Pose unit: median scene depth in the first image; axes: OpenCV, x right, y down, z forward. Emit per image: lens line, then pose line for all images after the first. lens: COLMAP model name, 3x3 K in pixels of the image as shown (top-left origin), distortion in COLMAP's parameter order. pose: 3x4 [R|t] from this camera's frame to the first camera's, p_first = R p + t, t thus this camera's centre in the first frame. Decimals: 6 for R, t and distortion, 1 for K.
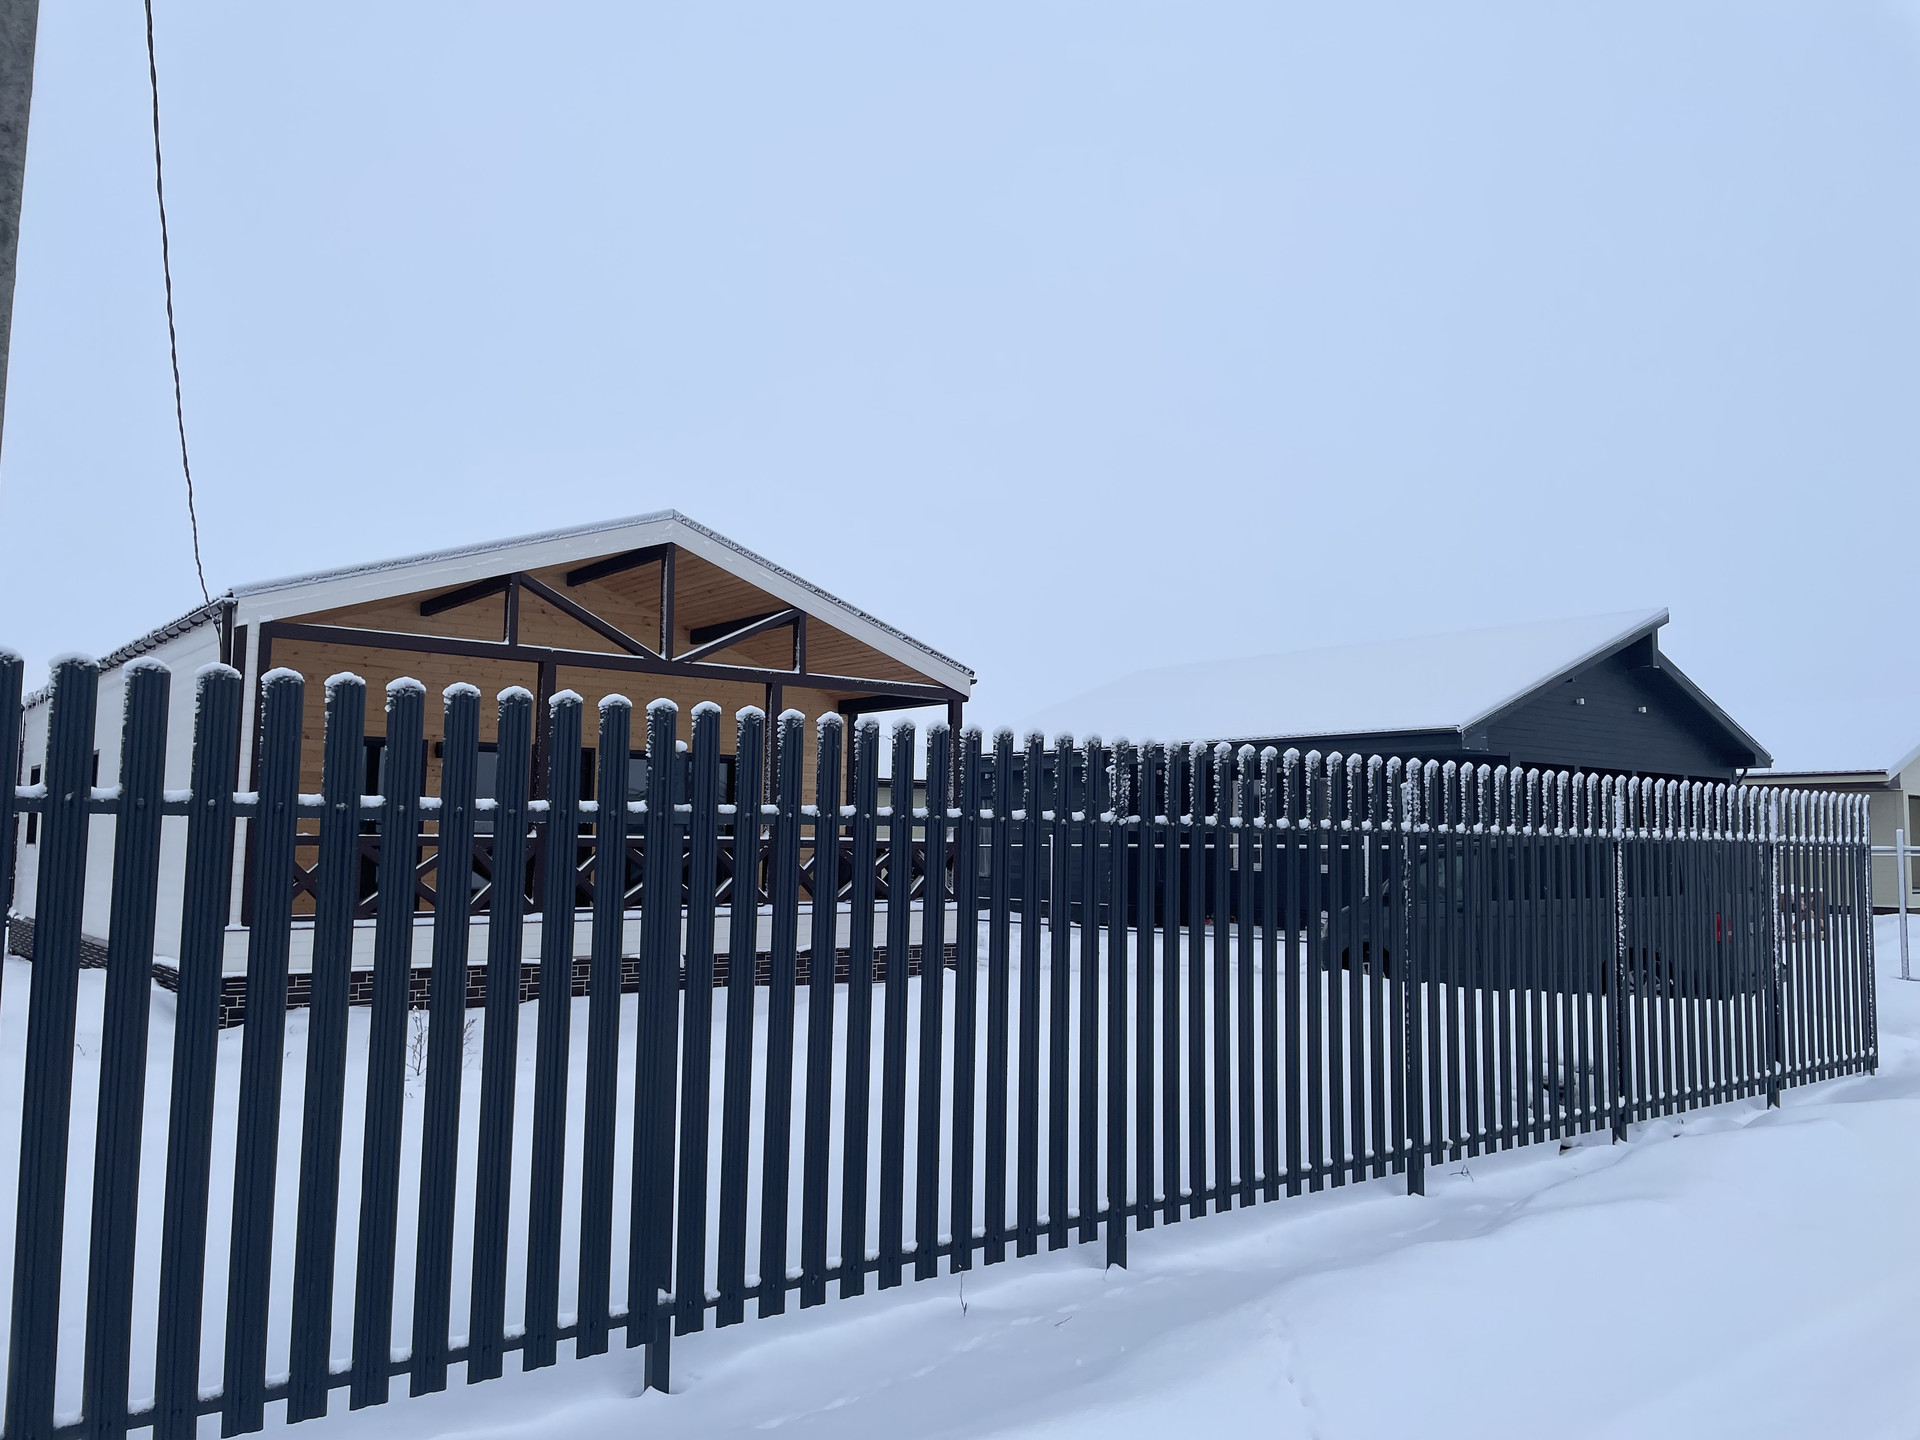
lens RADIAL K [[1462.5, 0, 1011.8], [0, 1462.5, 729.4], [0, 0, 1]] dist [0.080883, -0.099212]
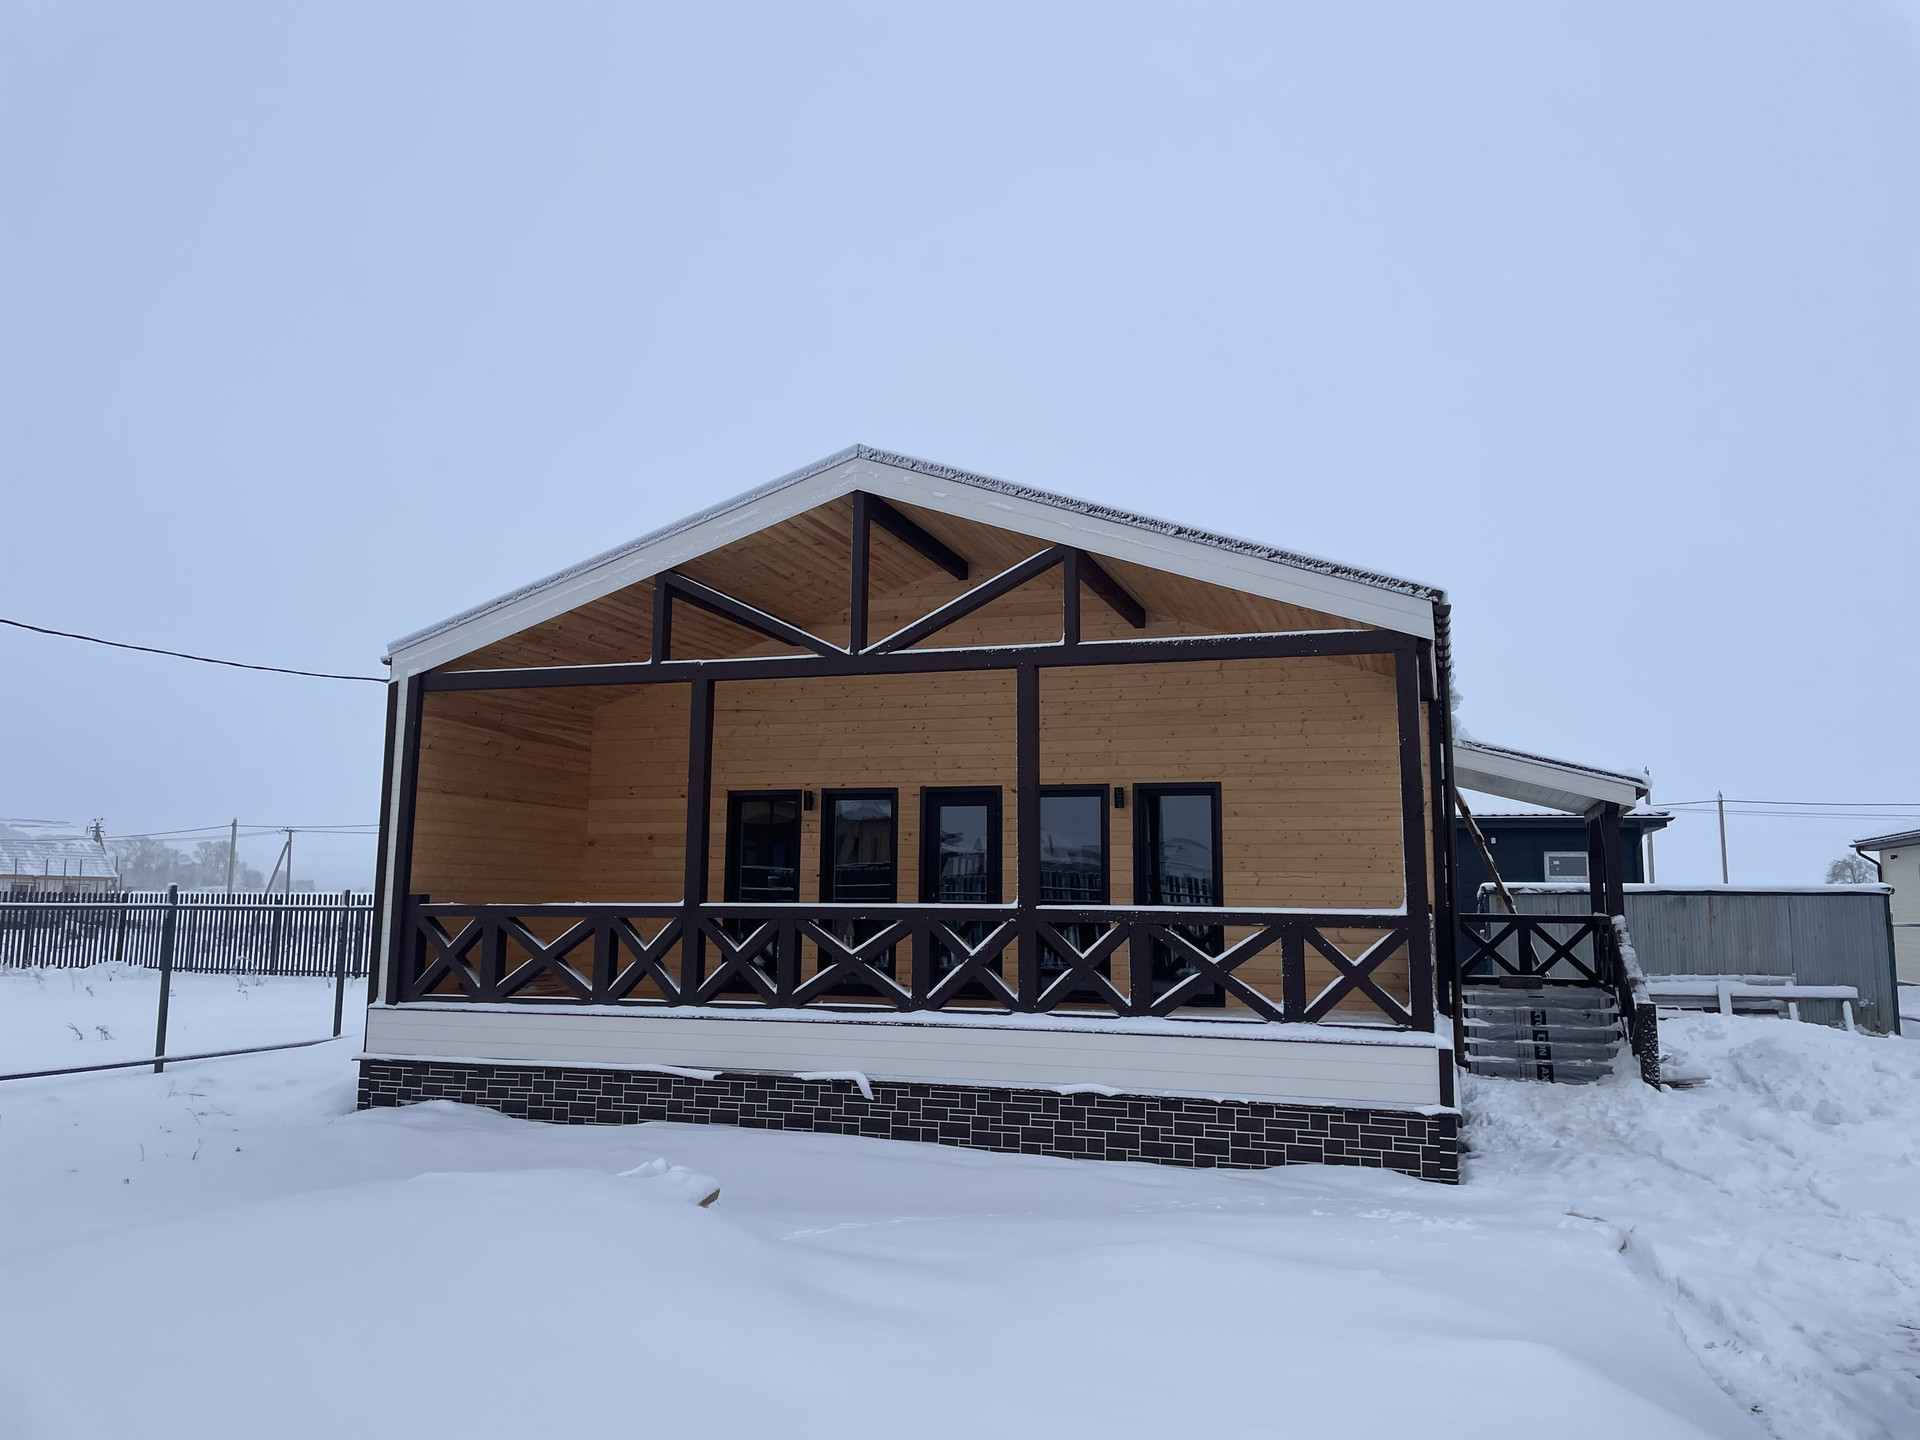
lens RADIAL K [[1462.5, 0, 960.5], [0, 1462.5, 704.3], [0, 0, 1]] dist [0.080883, -0.099212]
pose [[0.511262, -0.124277, -0.850392, 0.383747], [0.060225, 0.992238, -0.108799, 0.055984], [0.857312, 0.004410, 0.514778, 0.672384]]
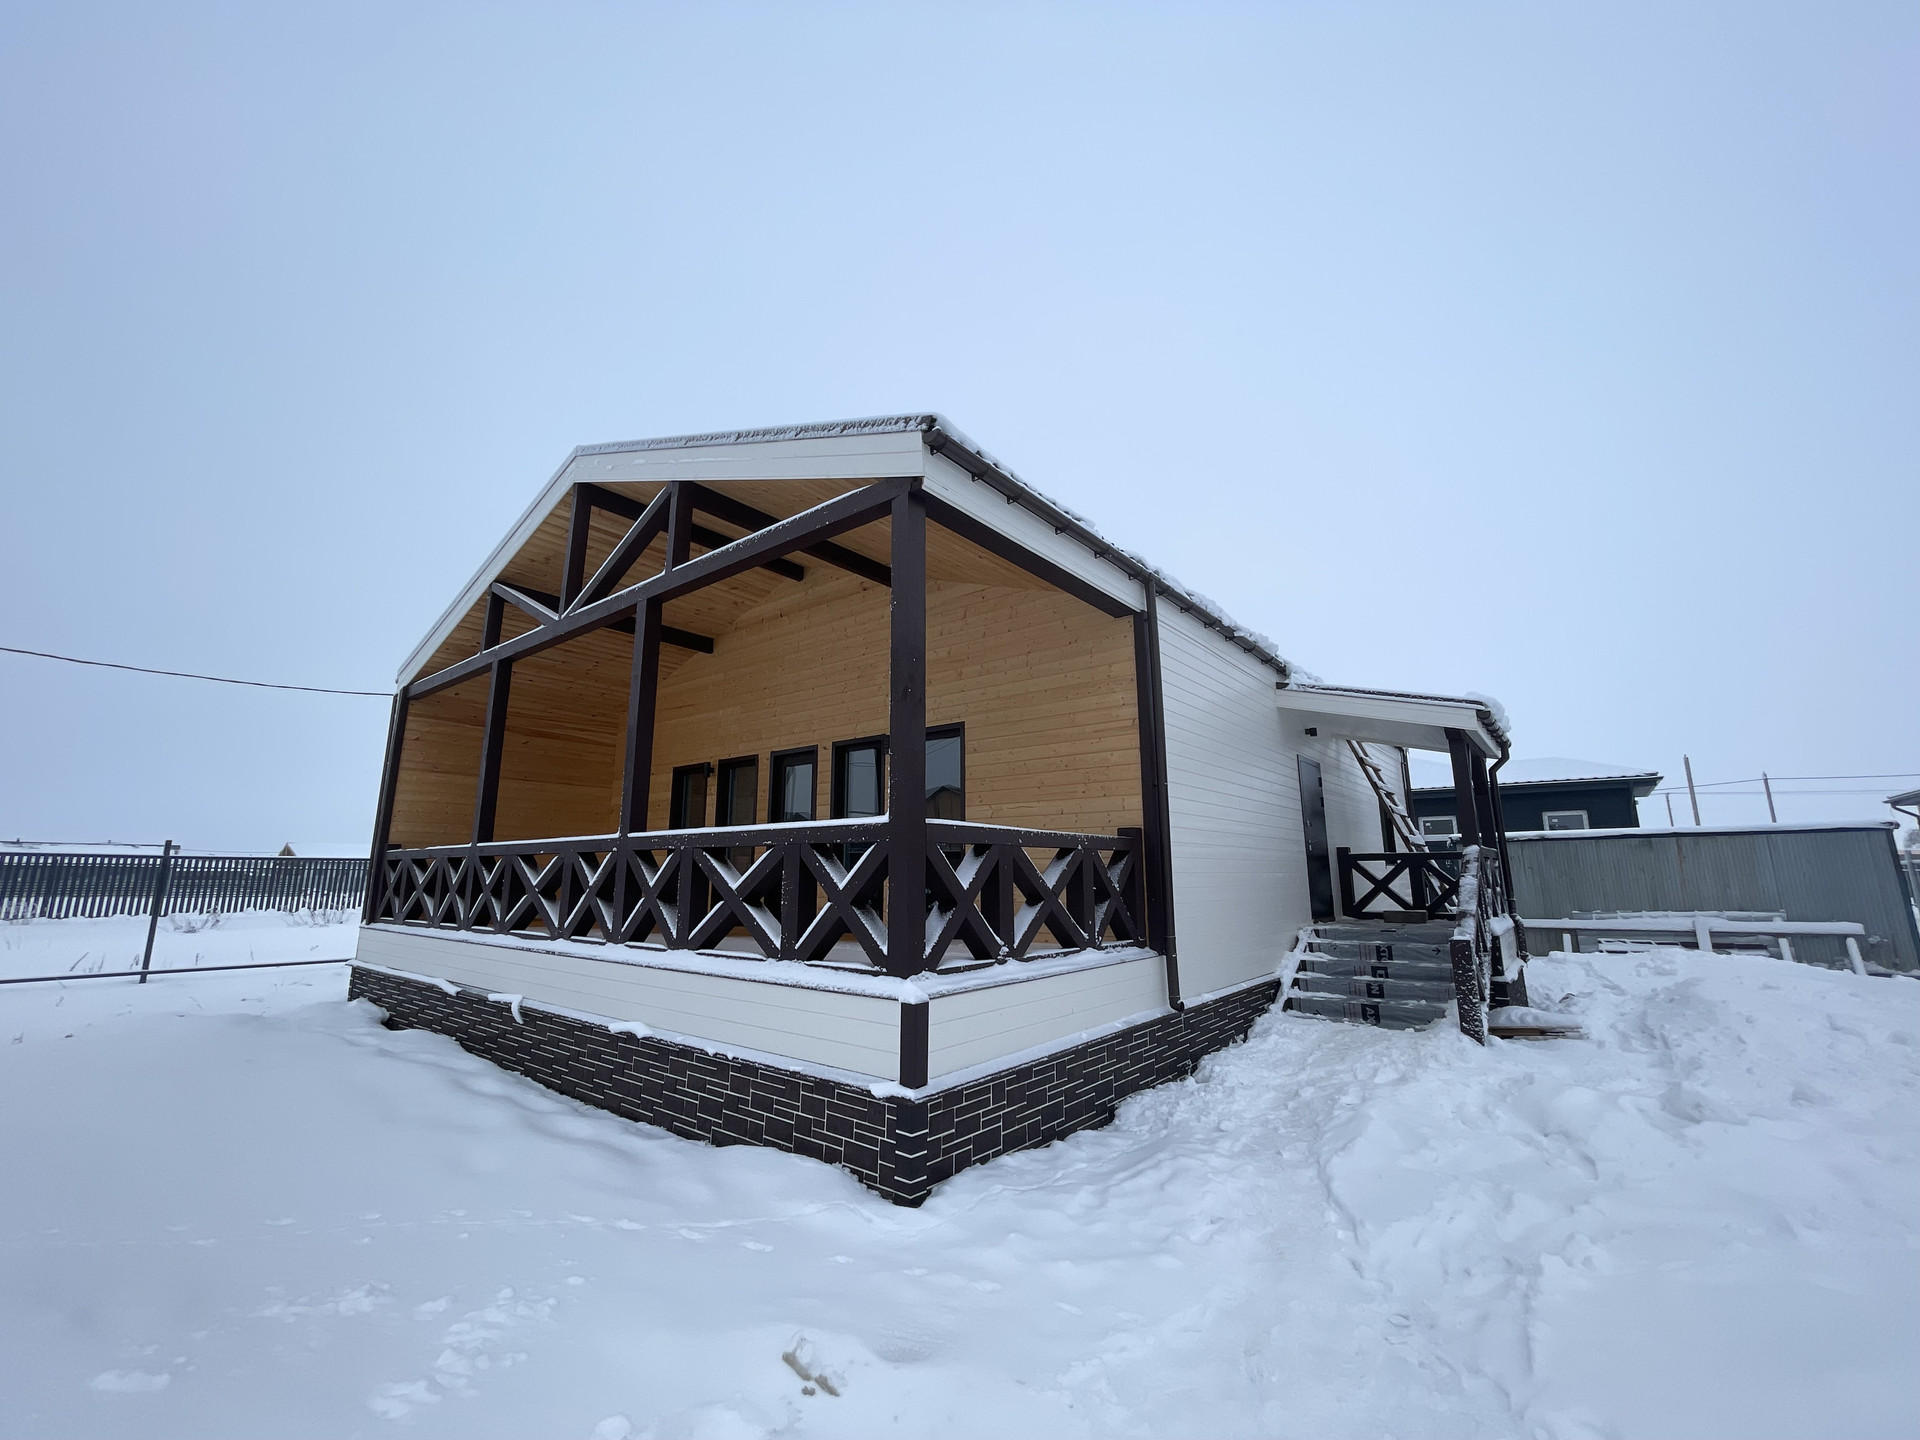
lens RADIAL K [[772.3, 0, 965.7], [0, 772.3, 716.6], [0, 0, 1]] dist [-0.005568, 0.000562]
pose [[0.173667, -0.212614, -0.961579, 0.196940], [0.076170, 0.976392, -0.202133, 0.105826], [0.981854, -0.038140, 0.185762, 1.122712]]
